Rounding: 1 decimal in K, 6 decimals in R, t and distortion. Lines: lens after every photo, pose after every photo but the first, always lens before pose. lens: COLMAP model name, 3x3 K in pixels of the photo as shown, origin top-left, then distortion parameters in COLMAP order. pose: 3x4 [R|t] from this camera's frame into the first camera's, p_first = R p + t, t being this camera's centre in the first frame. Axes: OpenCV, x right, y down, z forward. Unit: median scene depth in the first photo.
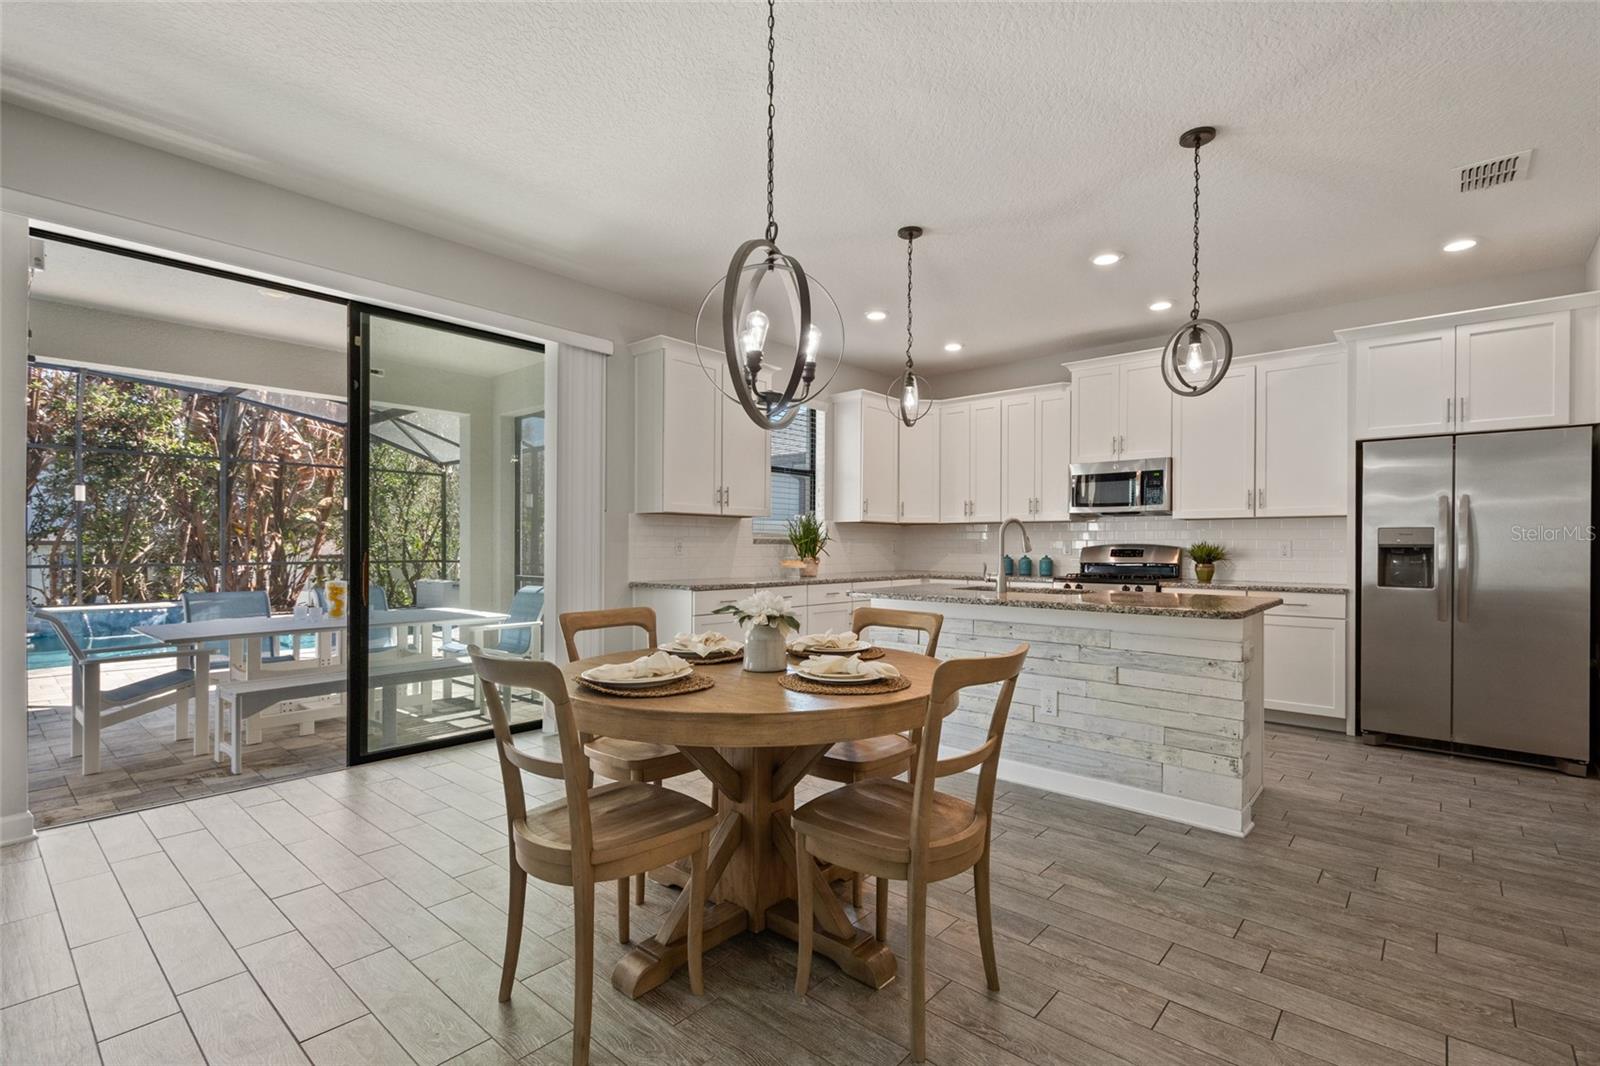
lens RADIAL K [[731.0, 0, 806.4], [0, 731.0, 540.8], [0, 0, 1]] dist [0.018668, -0.006204]
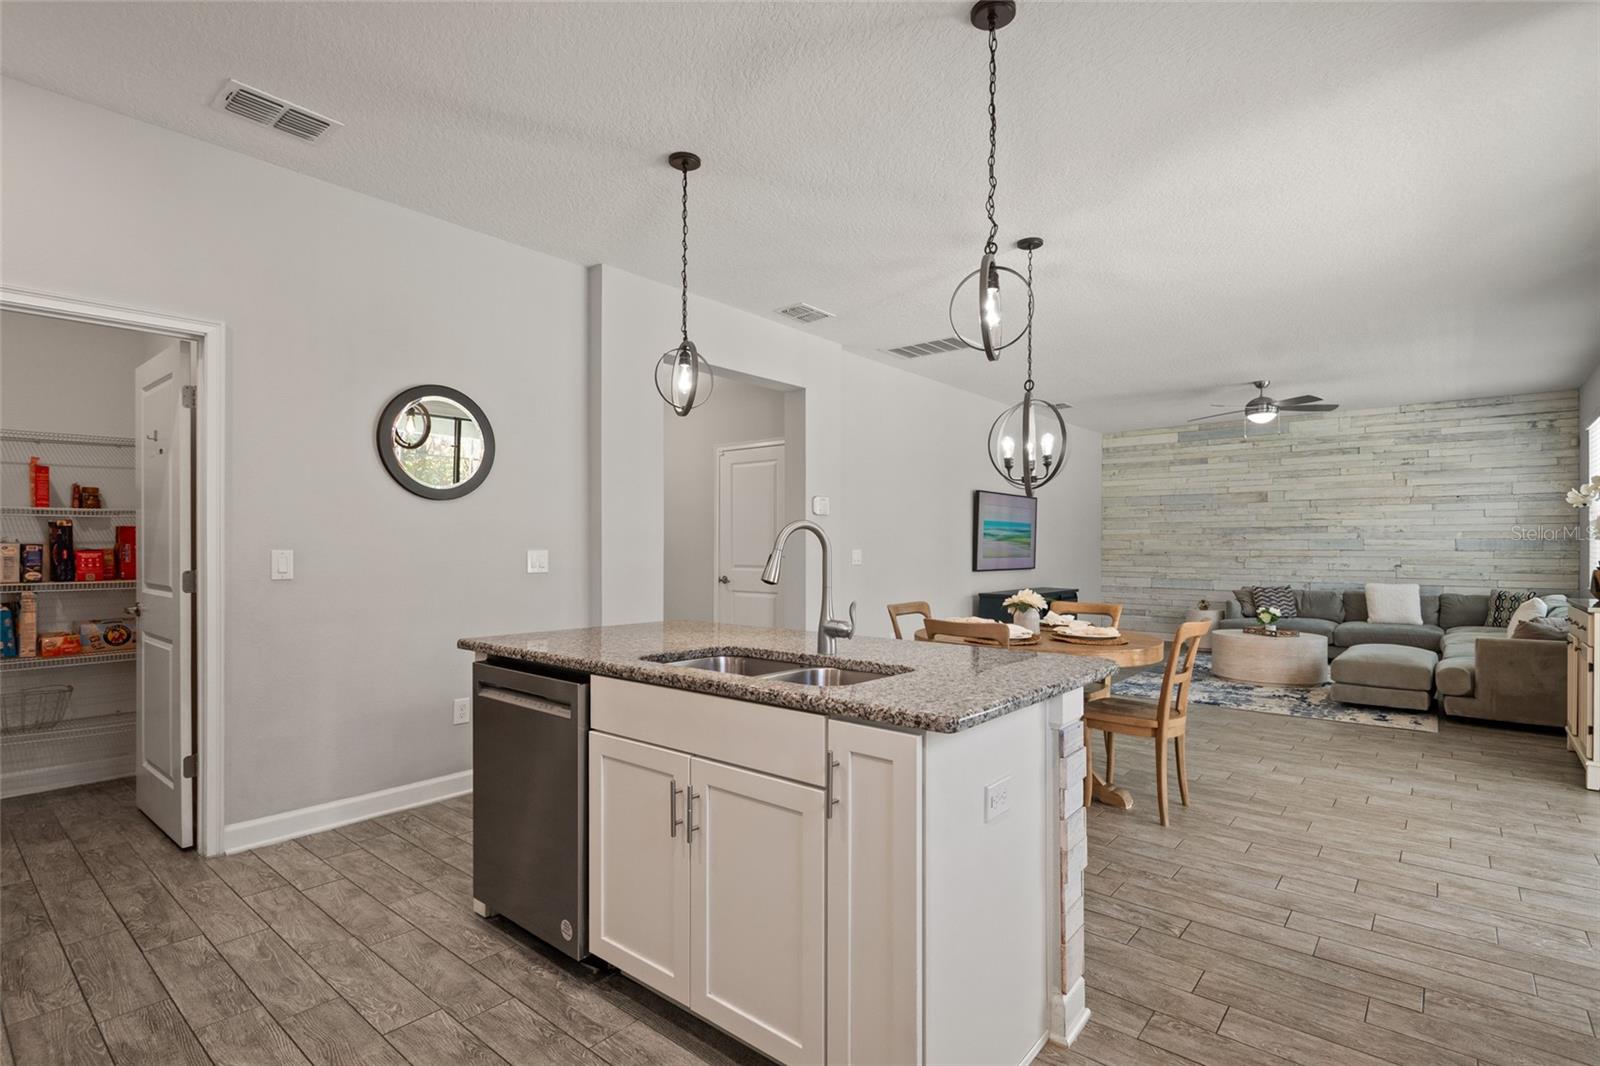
lens RADIAL K [[766.2, 0, 804.6], [0, 766.2, 547.1], [0, 0, 1]] dist [0.012537, -0.010453]
pose [[-0.999846, -0.005669, -0.016586, 0.240927], [-0.005556, 0.999961, -0.006814, -0.006864], [0.016624, -0.006721, -0.999839, 1.308103]]
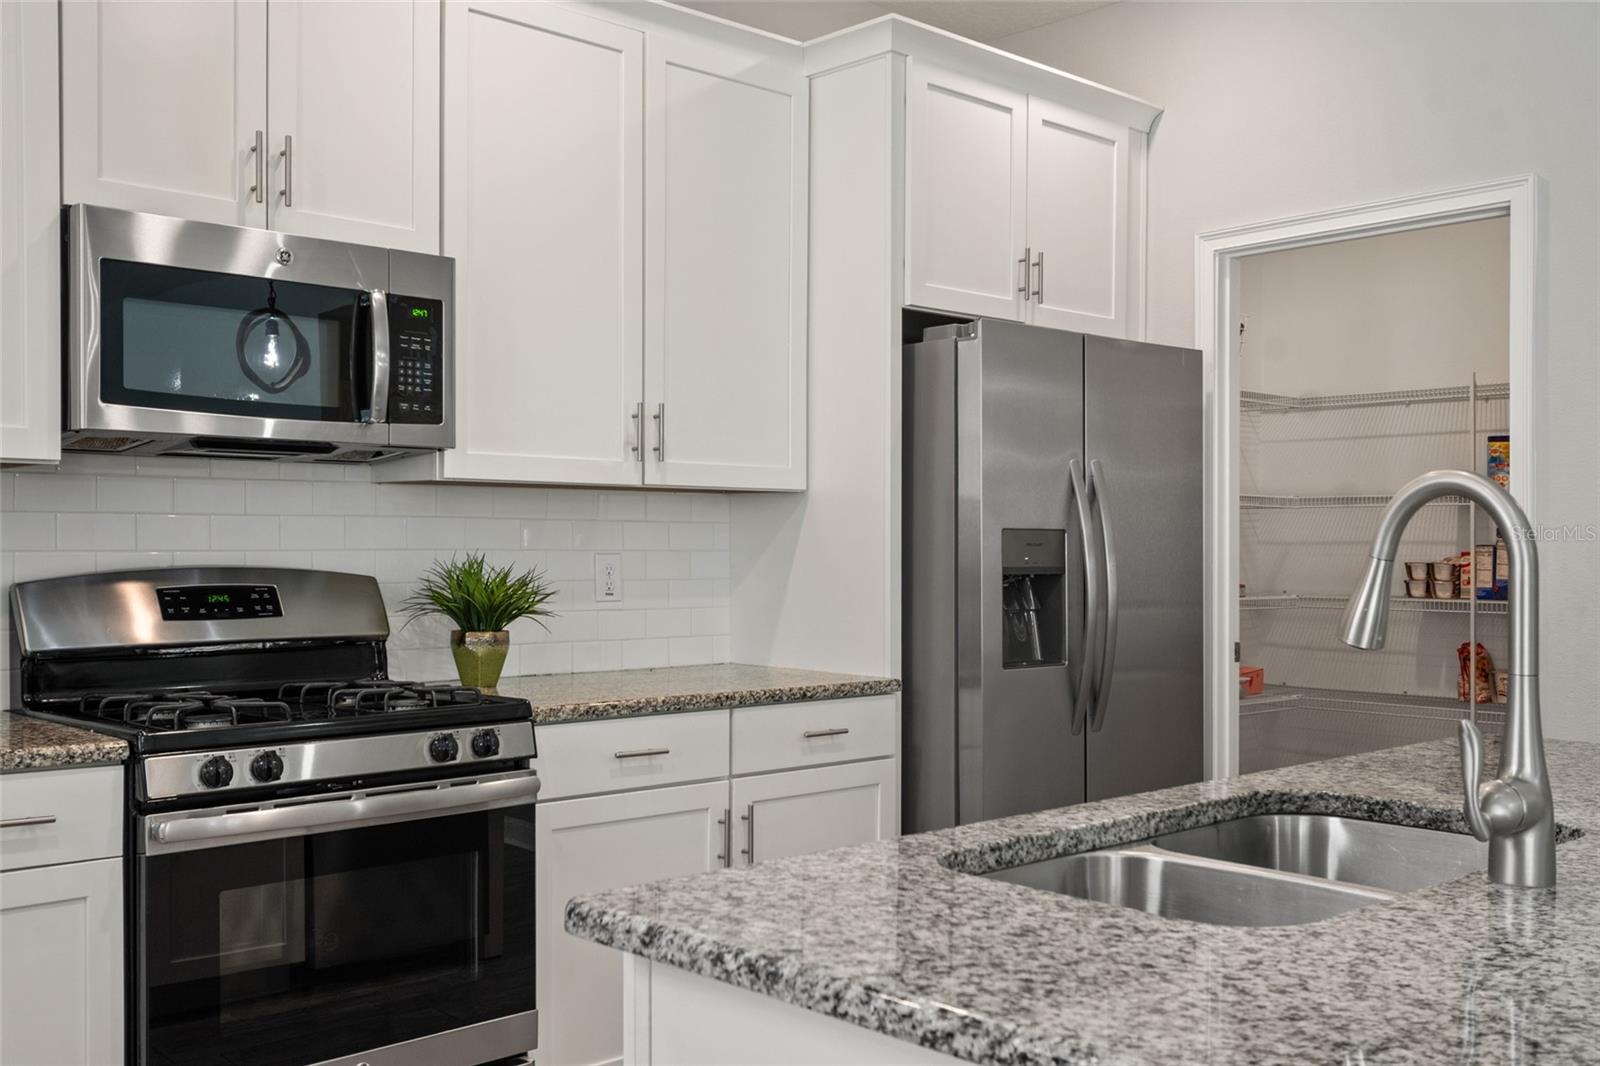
lens RADIAL K [[1633.5, 0, 839.9], [0, 1633.5, 534.8], [0, 0, 1]] dist [0.126816, -0.355345]
pose [[0.074967, 0.001517, 0.997185, -0.141842], [-0.010372, 0.999946, -0.000742, -0.011015], [-0.997132, -0.010288, 0.074978, 0.933809]]
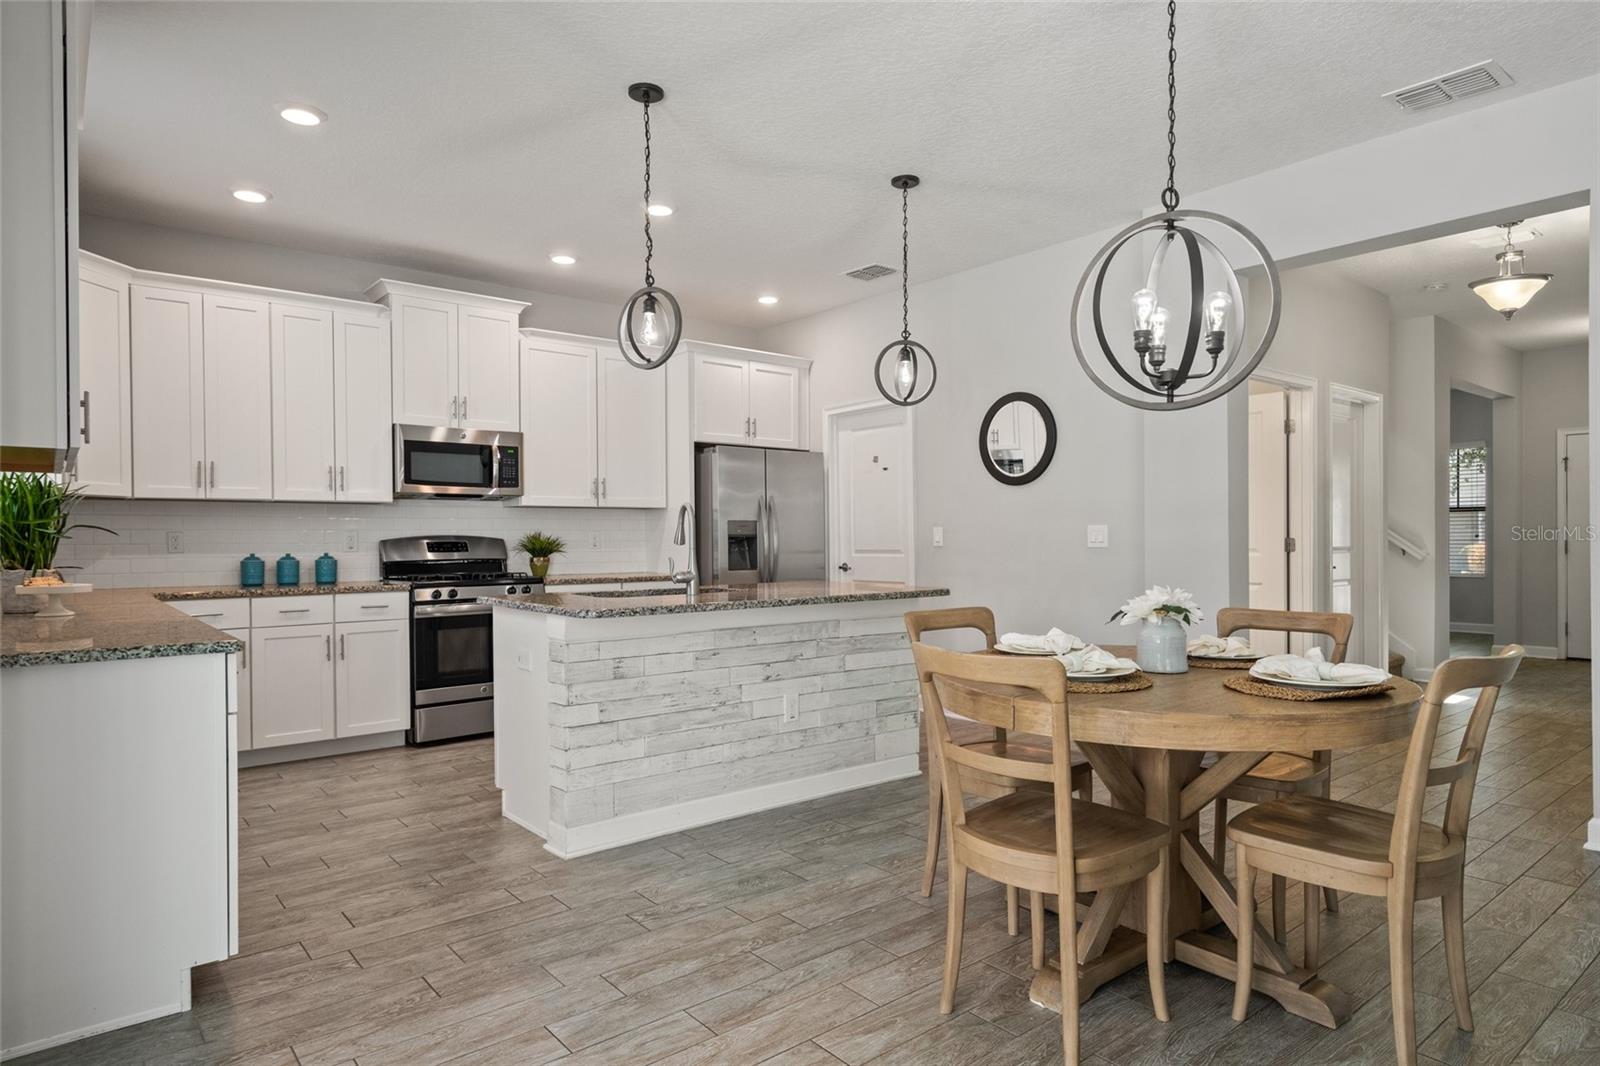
lens RADIAL K [[928.9, 0, 808.9], [0, 928.9, 540.5], [0, 0, 1]] dist [0.006219, -0.000731]
pose [[0.161160, -0.008432, 0.986892, -0.594441], [-0.000667, 0.999962, 0.008653, 0.001345], [-0.986928, -0.002053, 0.161149, 0.581923]]
